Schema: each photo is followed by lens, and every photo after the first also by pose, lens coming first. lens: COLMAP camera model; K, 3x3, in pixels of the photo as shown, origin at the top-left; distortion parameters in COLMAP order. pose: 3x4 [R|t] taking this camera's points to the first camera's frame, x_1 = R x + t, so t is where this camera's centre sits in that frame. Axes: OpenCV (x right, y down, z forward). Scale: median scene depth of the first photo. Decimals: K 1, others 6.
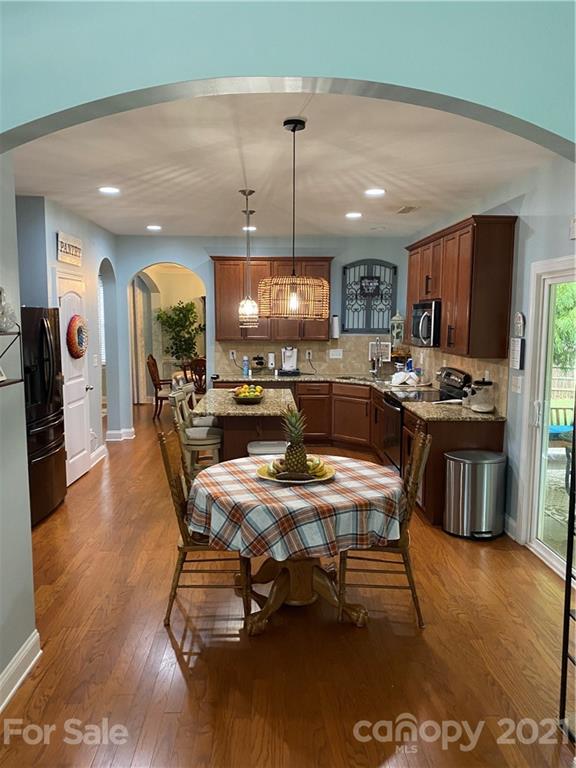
lens RADIAL K [[584.7, 0, 283.7], [0, 584.7, 385.3], [0, 0, 1]] dist [0.002596, -0.011591]
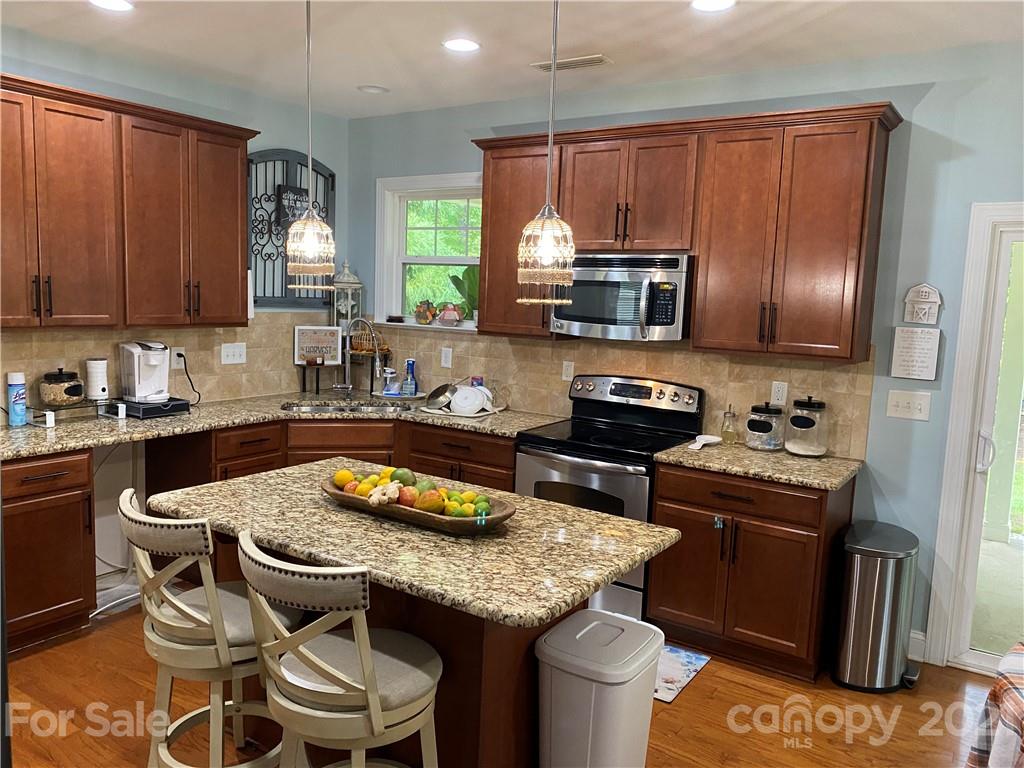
lens RADIAL K [[779.5, 0, 513.1], [0, 779.5, 381.3], [0, 0, 1]] dist [0.002596, -0.011591]
pose [[0.572888, -0.073304, 0.816349, -0.277176], [0.055165, 0.997183, 0.050828, -0.052080], [-0.817775, 0.015916, 0.575318, 0.495835]]
